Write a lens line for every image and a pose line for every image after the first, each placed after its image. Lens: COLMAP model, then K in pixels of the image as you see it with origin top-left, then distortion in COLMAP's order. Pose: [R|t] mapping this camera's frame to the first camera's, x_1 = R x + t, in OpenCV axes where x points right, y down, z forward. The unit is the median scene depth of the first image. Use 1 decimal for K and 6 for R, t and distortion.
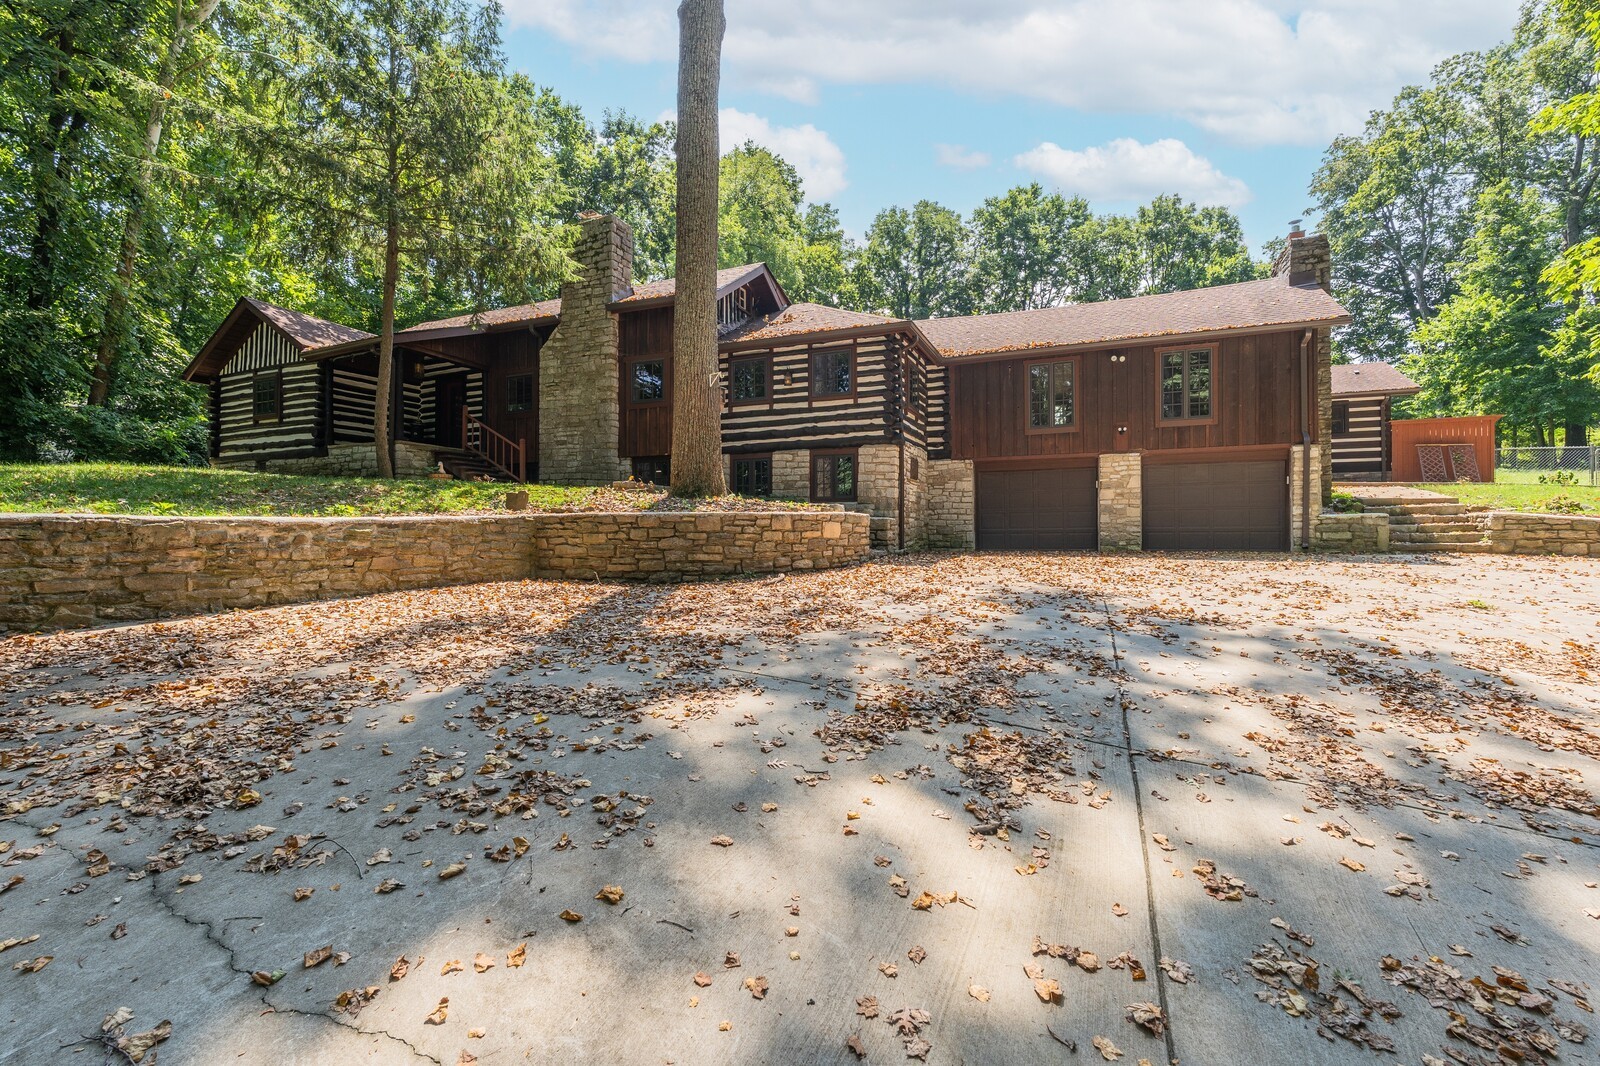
lens RADIAL K [[720.9, 0, 797.1], [0, 720.9, 532.6], [0, 0, 1]] dist [-0.008385, -0.000792]
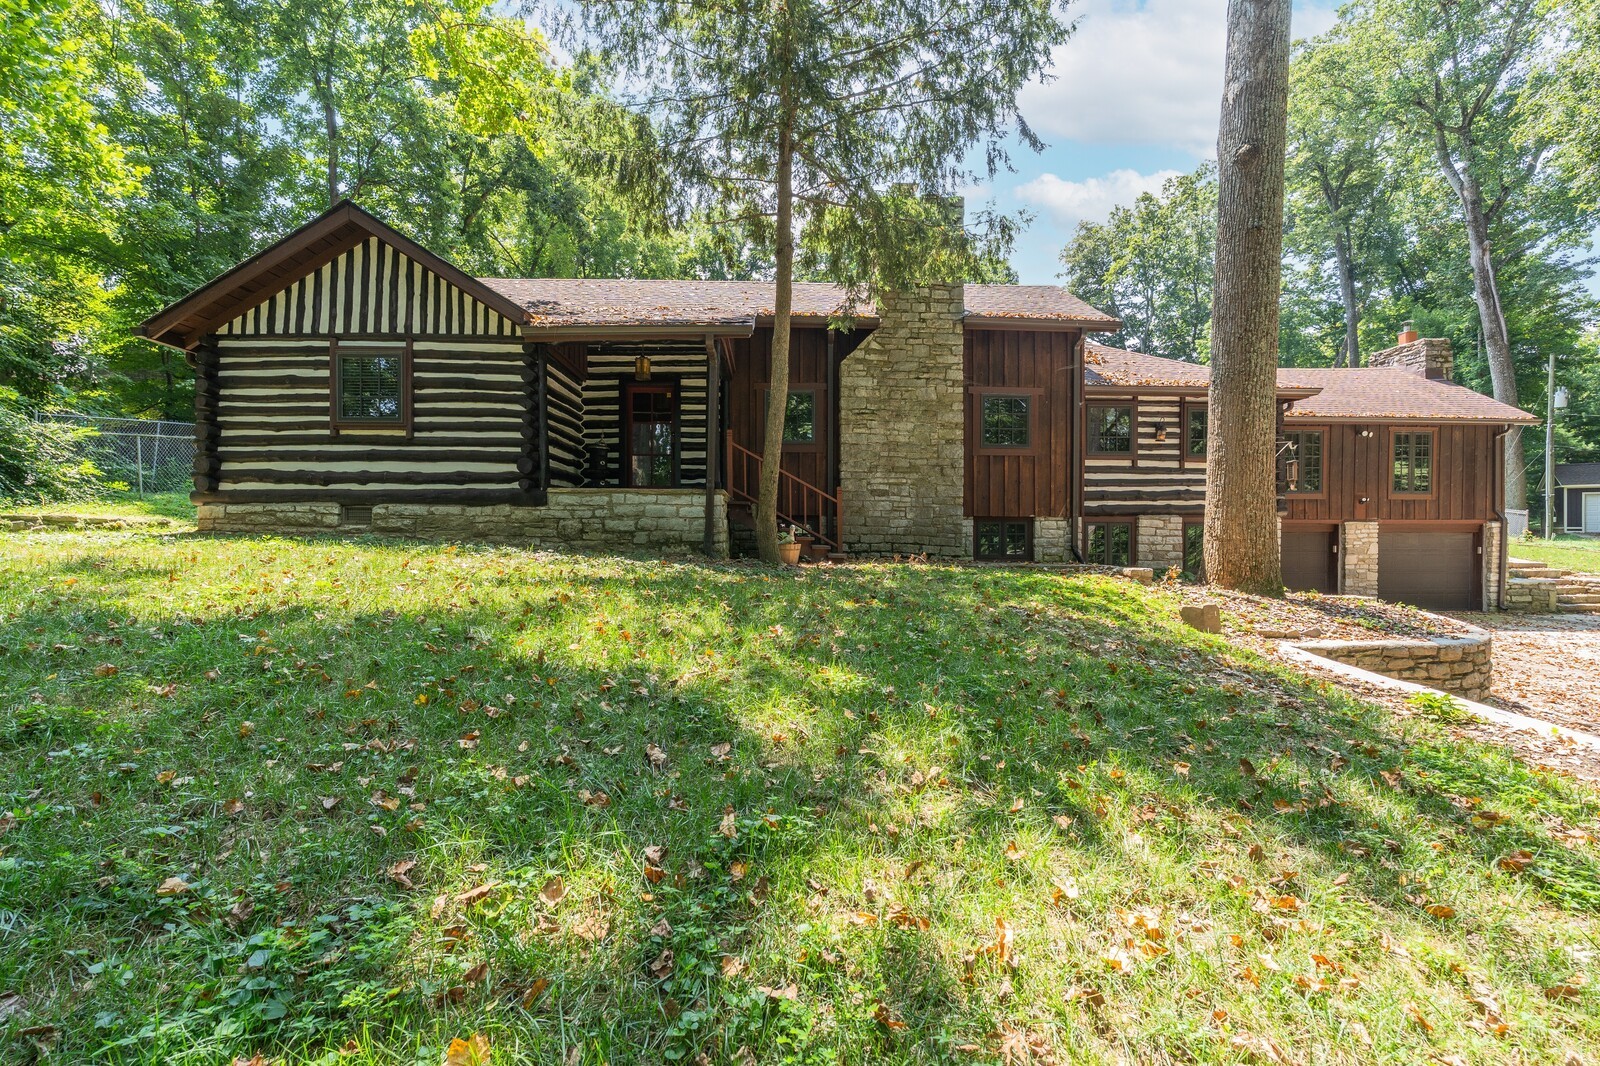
lens RADIAL K [[720.9, 0, 799.9], [0, 720.9, 528.1], [0, 0, 1]] dist [-0.008385, -0.000792]
pose [[0.896705, 0.004496, 0.442606, -0.742336], [-0.007201, 0.999964, 0.004432, -0.094409], [-0.442570, -0.007161, 0.896705, 0.390726]]
